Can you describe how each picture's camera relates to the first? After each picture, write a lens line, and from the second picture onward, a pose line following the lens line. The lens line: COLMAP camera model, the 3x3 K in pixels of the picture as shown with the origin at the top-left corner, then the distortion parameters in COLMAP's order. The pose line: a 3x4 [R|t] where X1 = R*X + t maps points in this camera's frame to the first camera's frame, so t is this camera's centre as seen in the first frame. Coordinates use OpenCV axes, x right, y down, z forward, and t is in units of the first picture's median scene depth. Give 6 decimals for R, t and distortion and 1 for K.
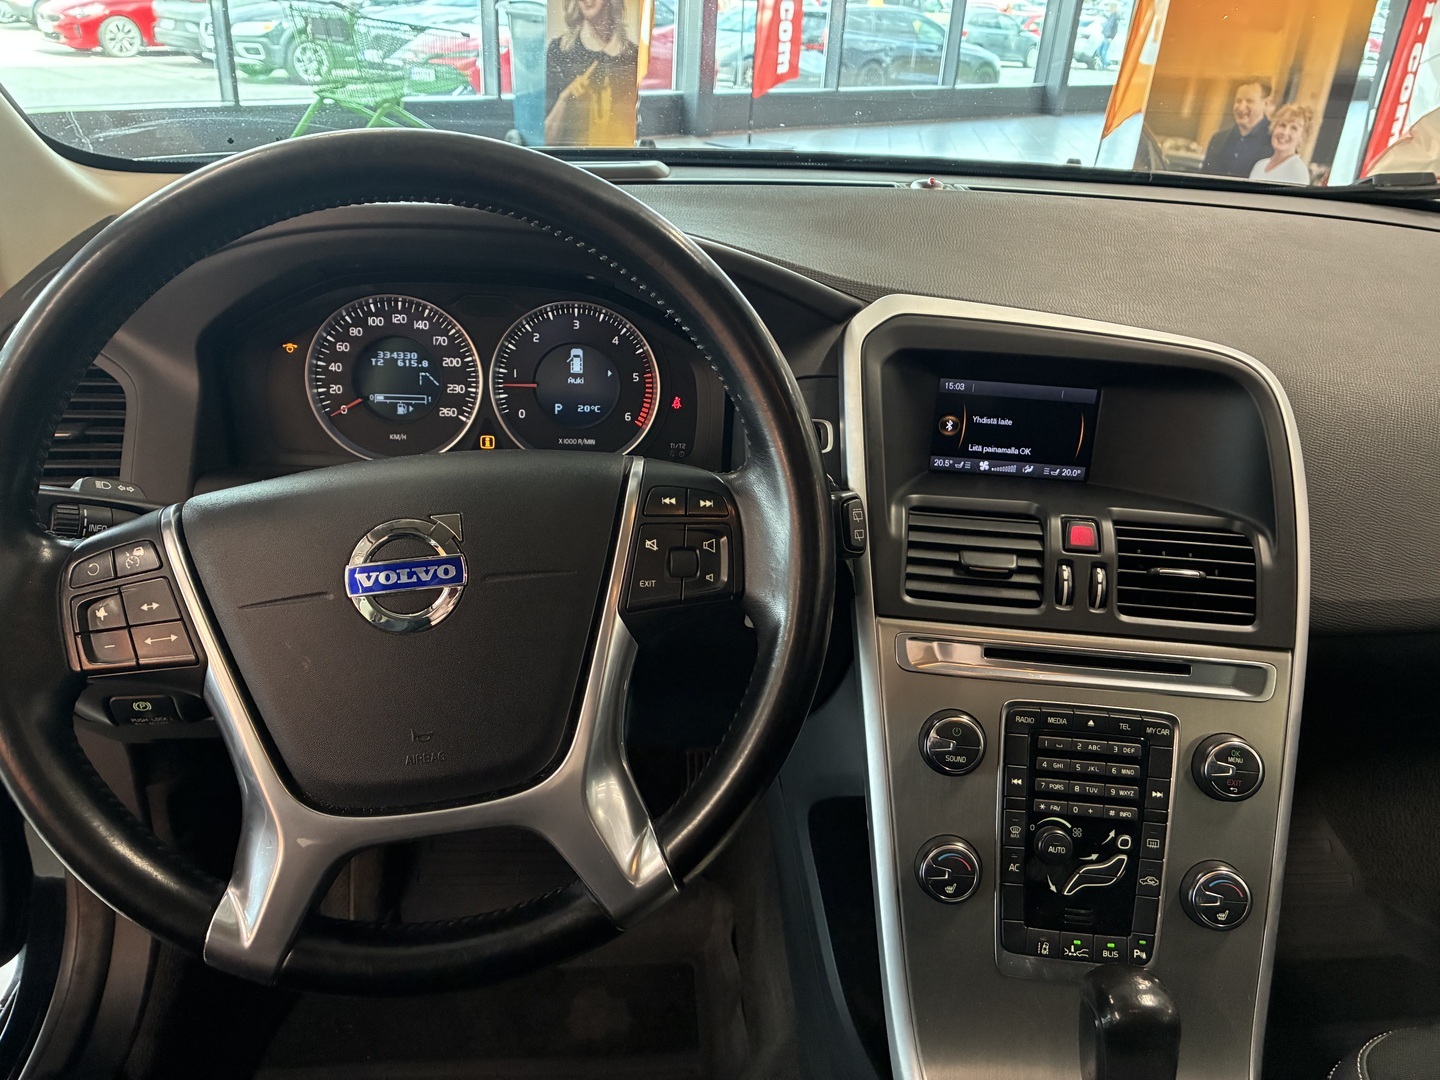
lens RADIAL K [[1115.1, 0, 720.0], [0, 1115.1, 540.0], [0, 0, 1]] dist [0.062670, -0.085919]
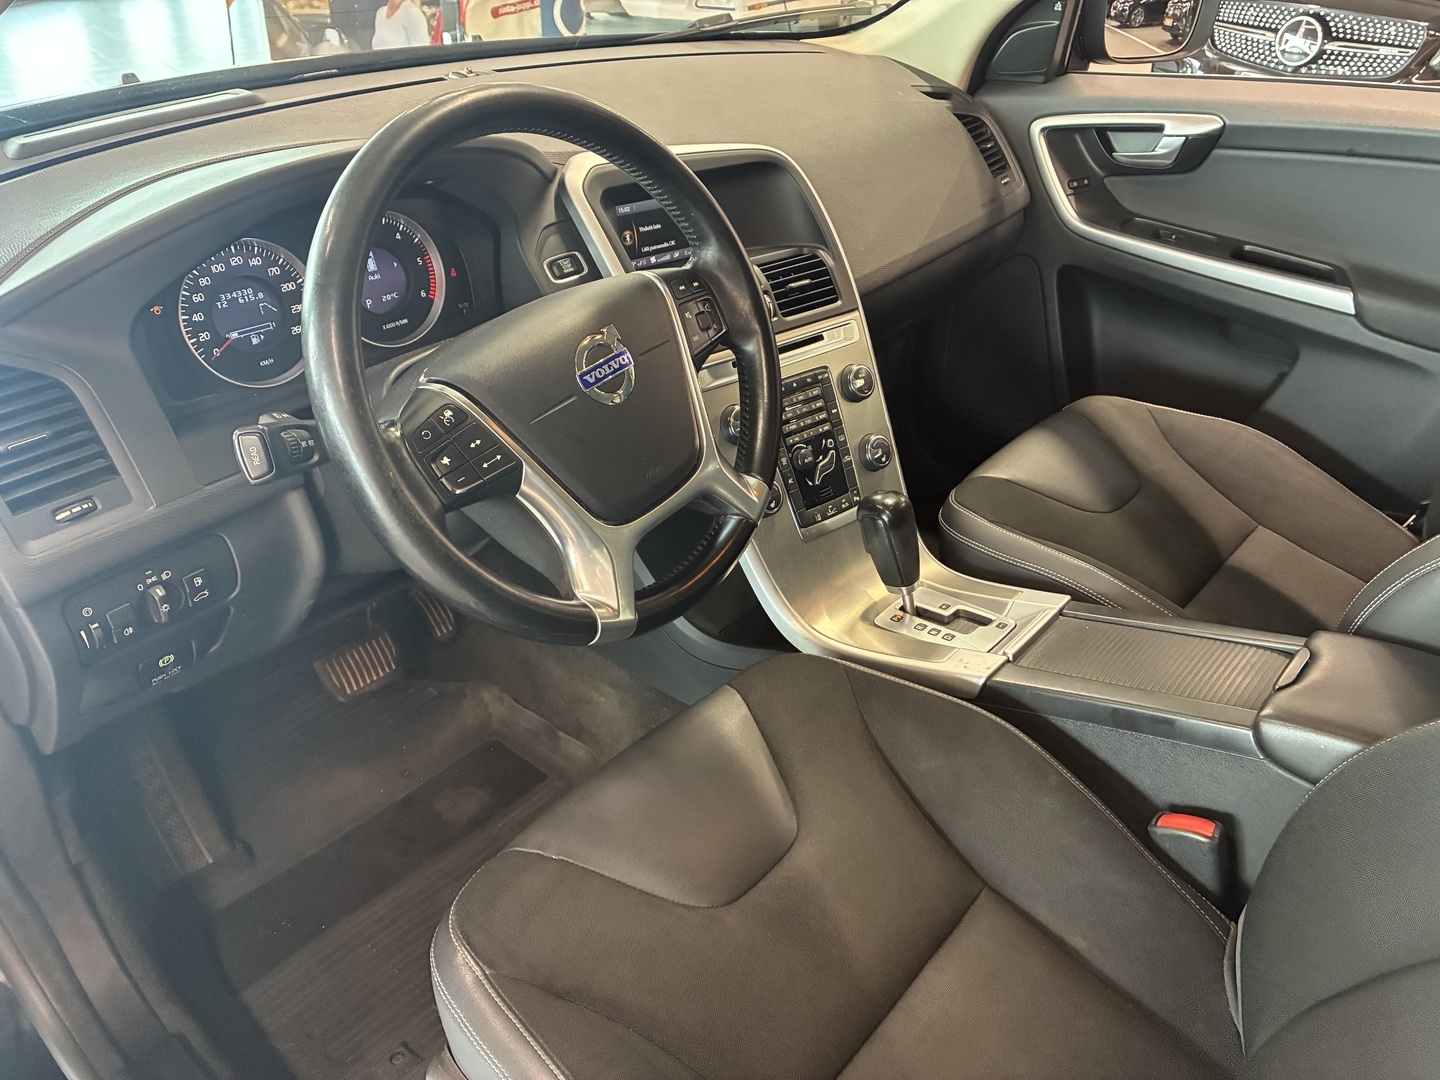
lens RADIAL K [[1115.1, 0, 720.0], [0, 1115.1, 540.0], [0, 0, 1]] dist [0.062670, -0.085919]
pose [[0.717196, -0.397100, 0.572662, -0.702768], [0.330524, 0.917286, 0.222127, -0.026906], [-0.613501, 0.029970, 0.789125, -0.208488]]
